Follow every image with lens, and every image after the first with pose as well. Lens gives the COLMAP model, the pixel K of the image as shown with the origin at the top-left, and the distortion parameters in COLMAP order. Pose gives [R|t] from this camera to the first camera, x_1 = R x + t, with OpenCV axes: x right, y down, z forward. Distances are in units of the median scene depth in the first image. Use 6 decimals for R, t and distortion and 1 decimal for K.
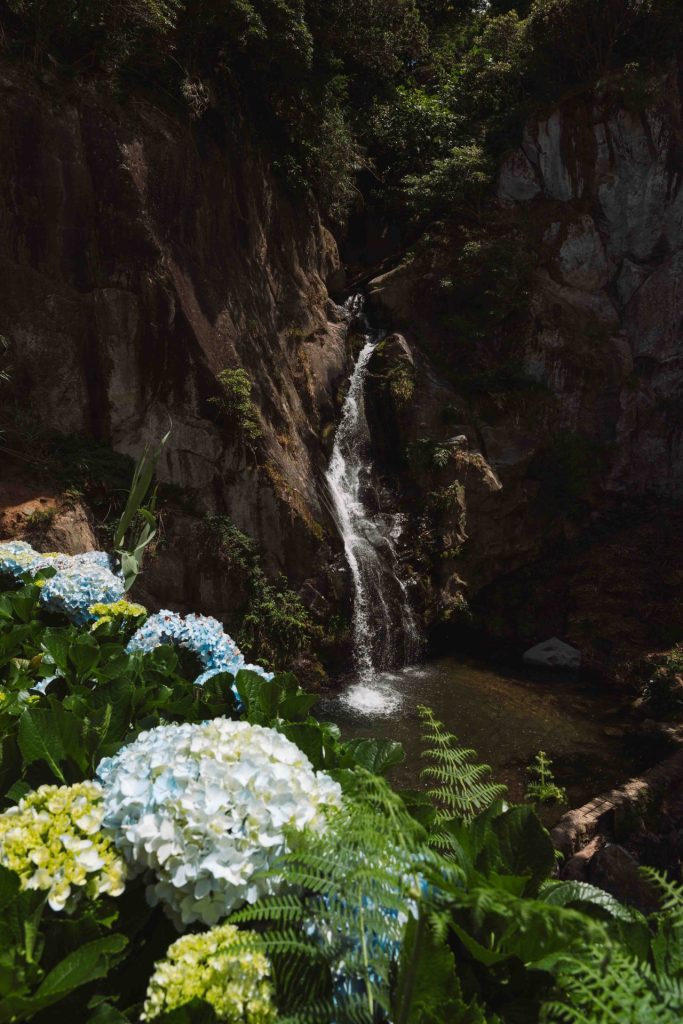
lens RADIAL K [[678.9, 0, 336.4], [0, 678.9, 528.0], [0, 0, 1]] dist [-0.028075, 0.000845]
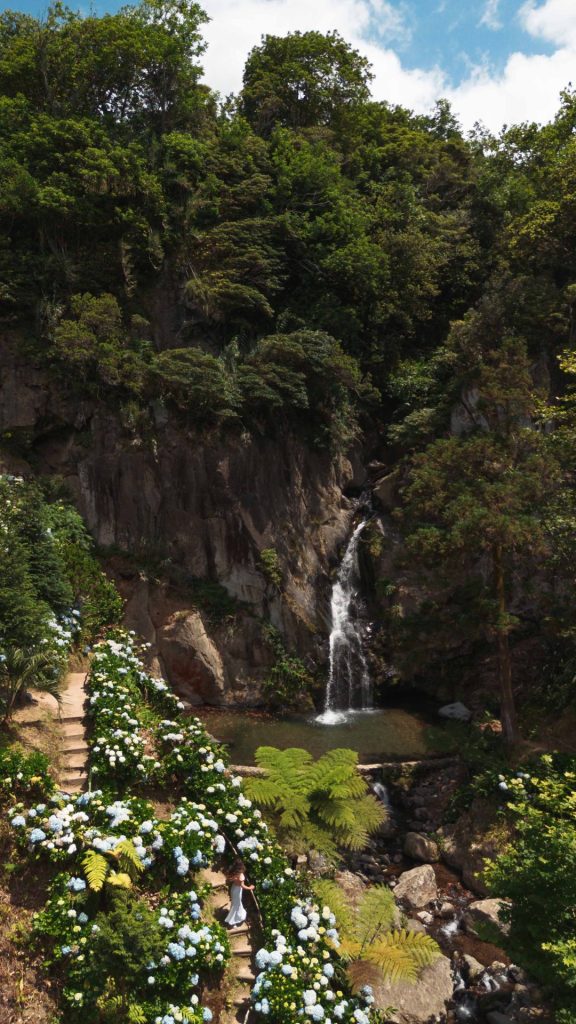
lens RADIAL K [[678.6, 0, 285.2], [0, 678.6, 516.8], [0, 0, 1]] dist [0.179193, -0.177306]
pose [[0.921366, -0.001893, -0.388691, 0.670491], [-0.046451, 0.992285, -0.114943, -0.083757], [0.385910, 0.123960, 0.914170, -0.878948]]
